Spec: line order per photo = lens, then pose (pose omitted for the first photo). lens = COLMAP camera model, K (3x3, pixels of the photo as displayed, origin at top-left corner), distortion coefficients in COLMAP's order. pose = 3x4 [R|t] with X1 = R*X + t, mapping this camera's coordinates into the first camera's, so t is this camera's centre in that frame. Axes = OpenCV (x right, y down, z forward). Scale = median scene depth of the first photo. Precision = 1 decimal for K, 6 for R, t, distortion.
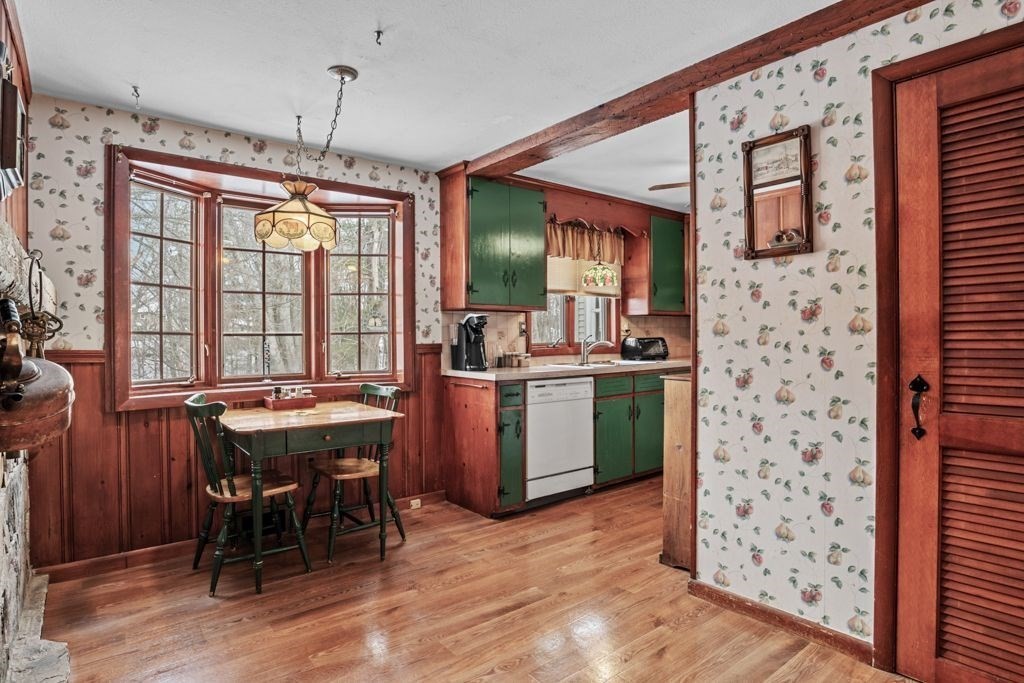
lens RADIAL K [[559.4, 0, 522.3], [0, 559.4, 336.8], [0, 0, 1]] dist [-0.039391, 0.000313]
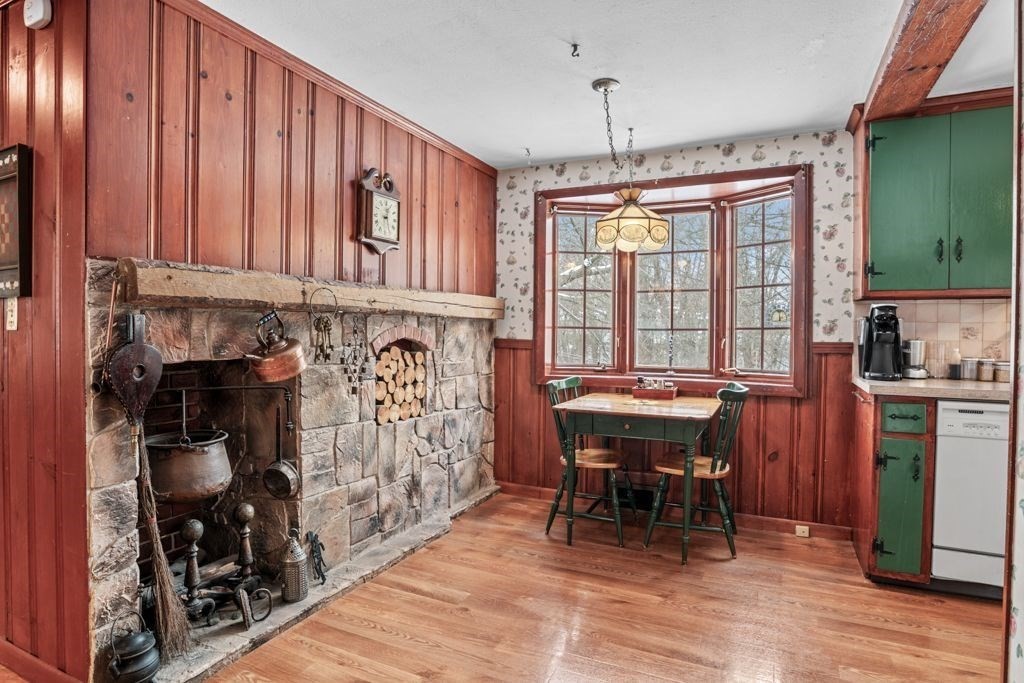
lens RADIAL K [[544.8, 0, 512.0], [0, 544.8, 341.5], [0, 0, 1]] dist [-0.053919, 0.001920]
pose [[0.429383, 0.022433, -0.902844, 0.351621], [-0.012655, 0.999743, 0.018822, 0.002630], [0.903034, 0.003344, 0.429557, 0.258555]]
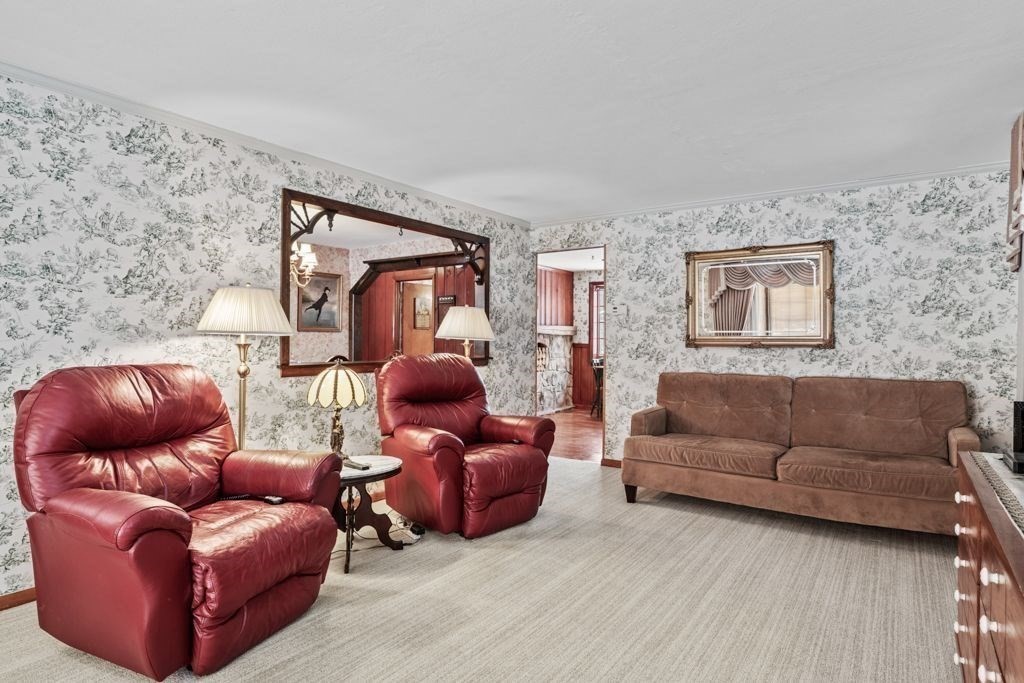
lens RADIAL K [[547.2, 0, 524.0], [0, 547.2, 332.2], [0, 0, 1]] dist [-0.054999, 0.026008]
pose [[0.290880, -0.005695, -0.956743, 1.723996], [-0.012307, 0.999877, -0.009694, -0.006036], [0.956680, 0.014594, 0.290774, -0.263969]]
